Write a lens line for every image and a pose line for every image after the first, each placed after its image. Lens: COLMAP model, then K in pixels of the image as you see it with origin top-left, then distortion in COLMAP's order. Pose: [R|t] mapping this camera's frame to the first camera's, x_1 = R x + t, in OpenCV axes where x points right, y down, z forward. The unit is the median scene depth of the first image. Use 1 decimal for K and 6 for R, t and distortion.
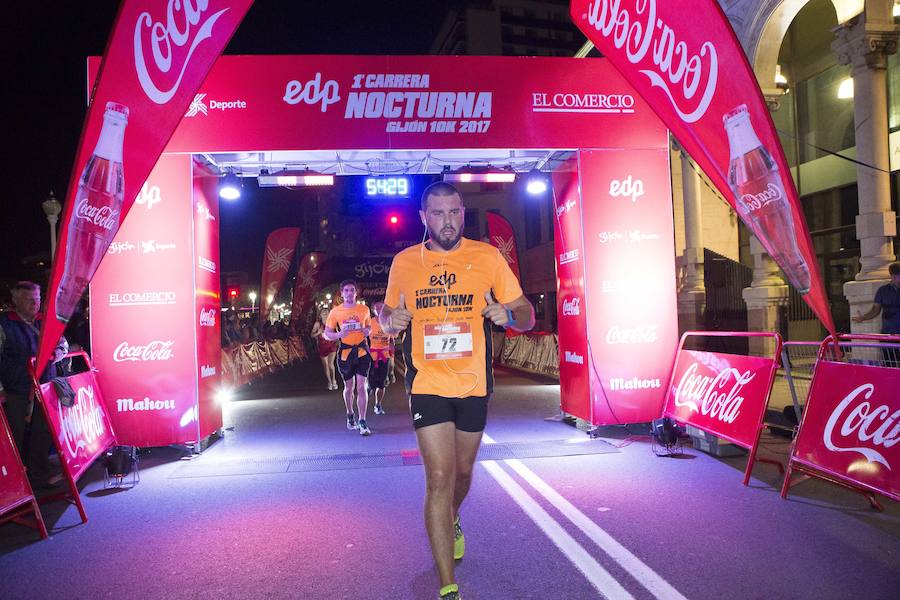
lens RADIAL K [[615.7, 0, 447.4], [0, 615.7, 311.8], [0, 0, 1]] dist [-0.104006, 0.075103]
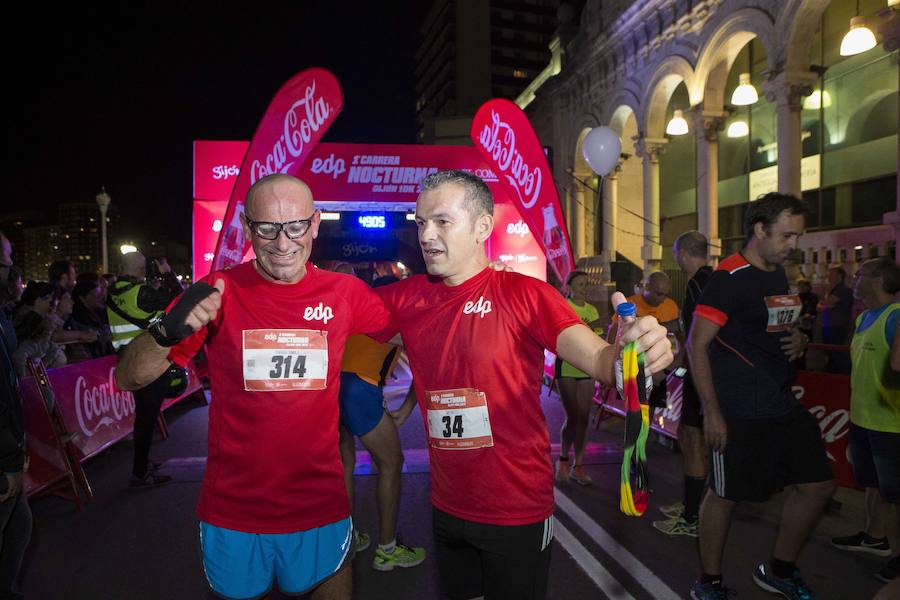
lens RADIAL K [[621.4, 0, 446.4], [0, 621.4, 311.2], [0, 0, 1]] dist [-0.130365, 0.135337]
pose [[0.999193, 0.031462, 0.024972, 0.068828], [-0.032503, 0.998570, 0.042446, -0.046267], [-0.023601, -0.043223, 0.998787, -0.693535]]
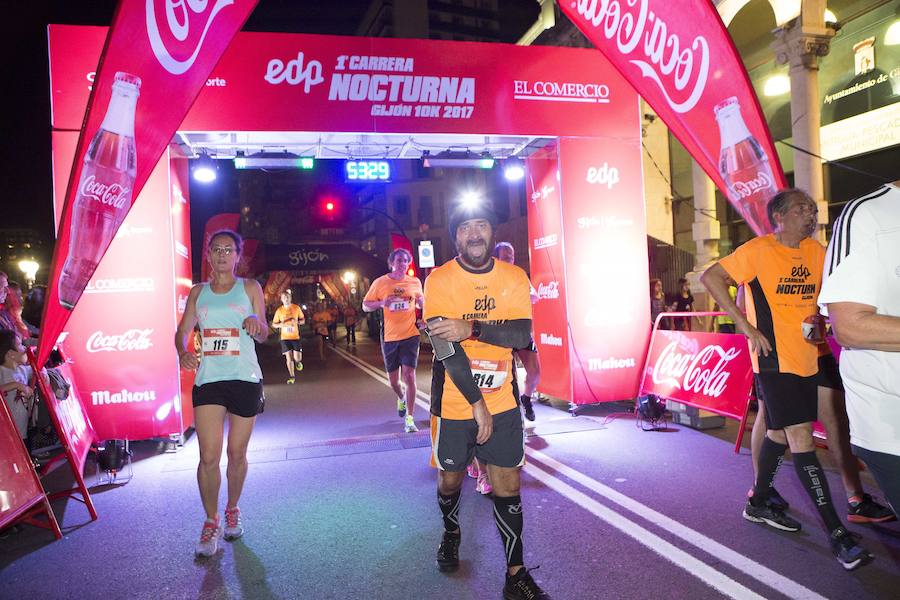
lens RADIAL K [[615.7, 0, 447.4], [0, 615.7, 311.8], [0, 0, 1]] dist [-0.104006, 0.075103]
pose [[0.992420, -0.012262, 0.122280, -0.100919], [0.009851, 0.999745, 0.020301, 0.005632], [-0.122498, -0.018942, 0.992288, -0.001849]]
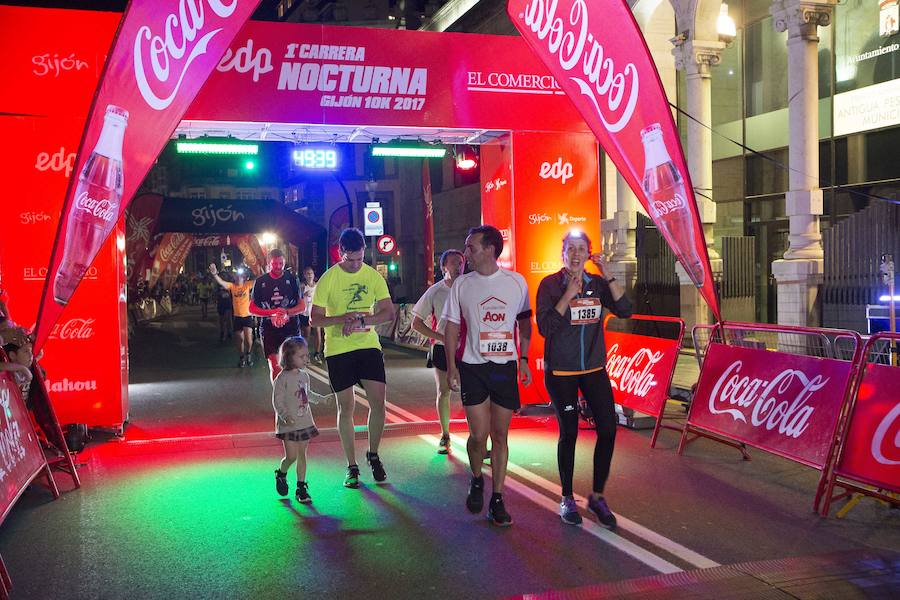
lens RADIAL K [[864.3, 0, 448.1], [0, 864.3, 301.9], [0, 0, 1]] dist [-0.090832, 0.154193]
pose [[0.984365, 0.011690, 0.175755, -0.135458], [-0.018362, 0.999169, 0.036385, -0.034861], [-0.175184, -0.039043, 0.983761, -0.396061]]
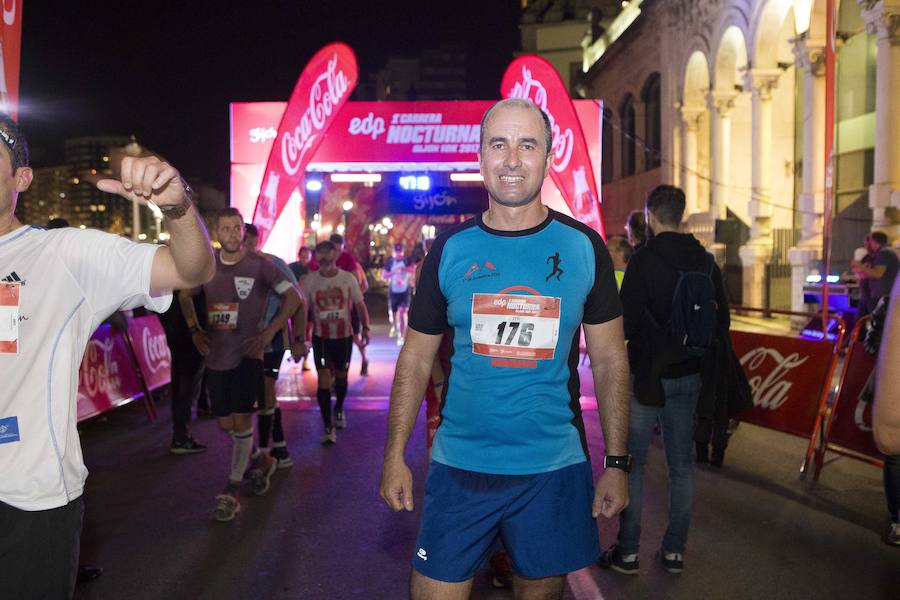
lens RADIAL K [[845.0, 0, 451.3], [0, 845.0, 310.0], [0, 0, 1]] dist [-0.109185, 0.253559]
pose [[0.992754, 0.038630, -0.113789, 0.261536], [-0.029080, 0.996006, 0.084420, -0.071834], [0.116596, -0.080500, 0.989912, -1.178865]]
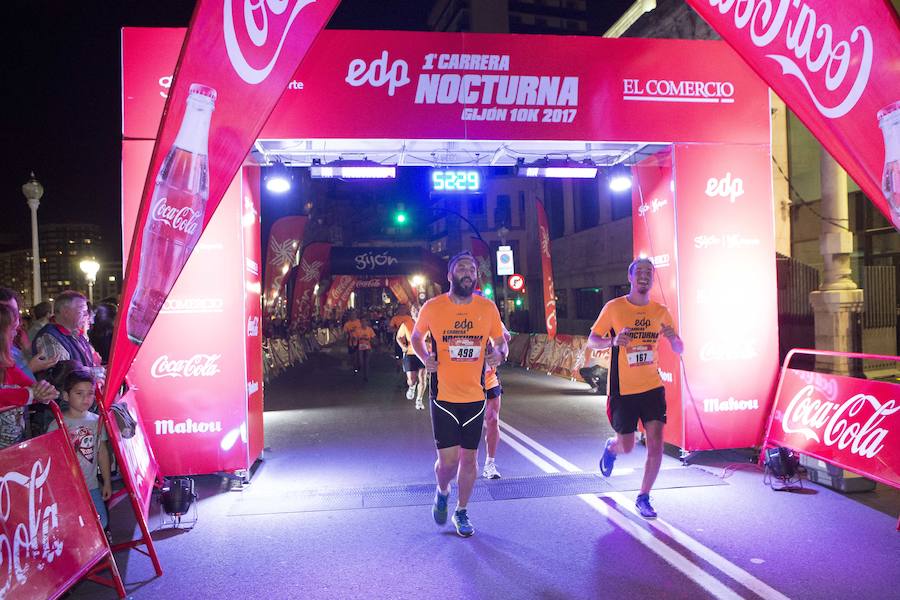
lens RADIAL K [[672.3, 0, 447.1], [0, 672.3, 309.4], [0, 0, 1]] dist [-0.106235, 0.106577]
pose [[0.999874, 0.010926, 0.011478, -0.127822], [-0.011011, 0.999912, 0.007432, -0.026323], [-0.011395, -0.007558, 0.999907, 0.029996]]
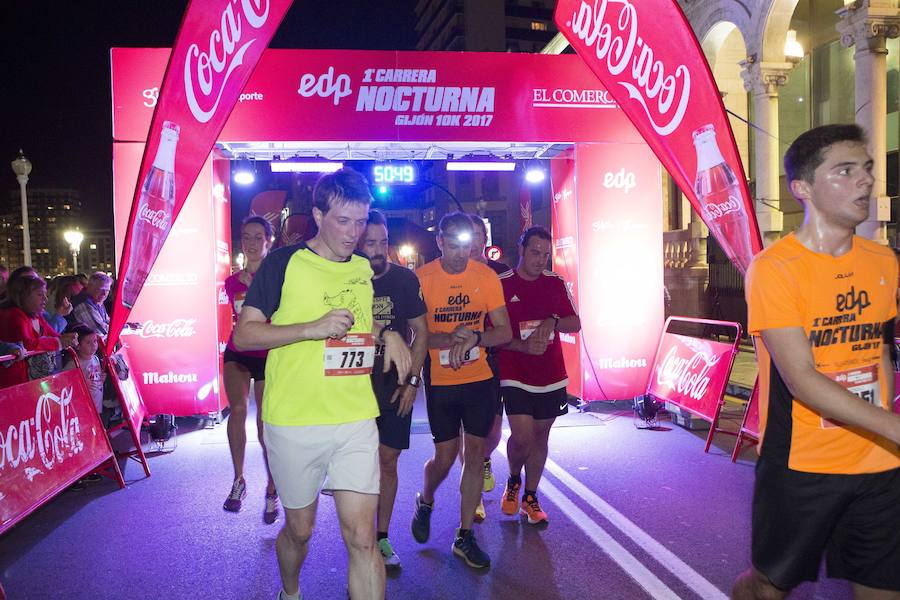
lens RADIAL K [[699.7, 0, 449.1], [0, 699.7, 306.3], [0, 0, 1]] dist [-0.106680, 0.115300]
pose [[0.999726, 0.013232, 0.019307, -0.024831], [-0.014103, 0.998857, 0.045664, -0.034933], [-0.018681, -0.045924, 0.998770, -0.222954]]
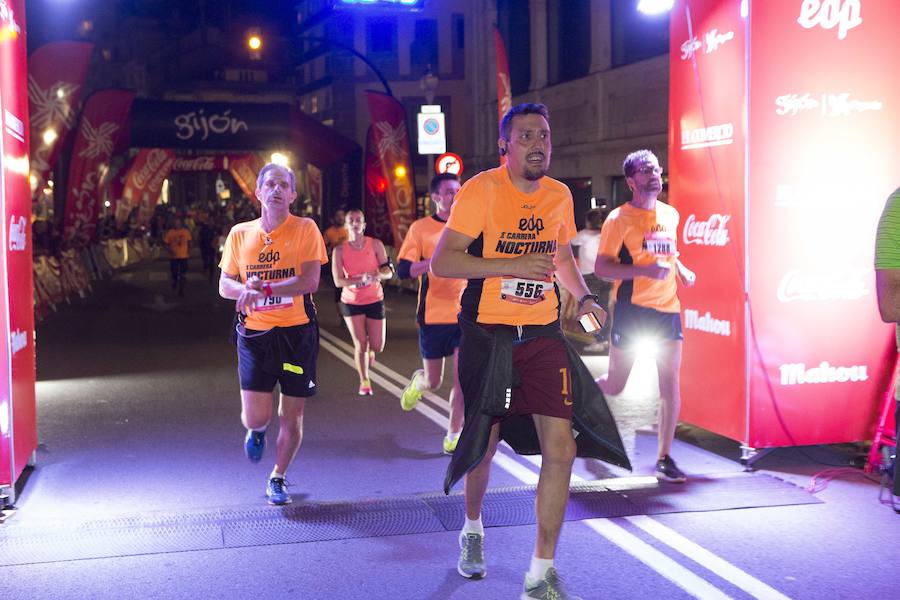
lens RADIAL K [[1110.1, 0, 448.1], [0, 1110.1, 297.3], [0, 0, 1]] dist [-0.062244, 0.262239]
pose [[0.992068, 0.019292, 0.124216, -0.160667], [-0.029672, 0.996169, 0.082265, -0.024240], [-0.122153, -0.085298, 0.988839, 0.056103]]
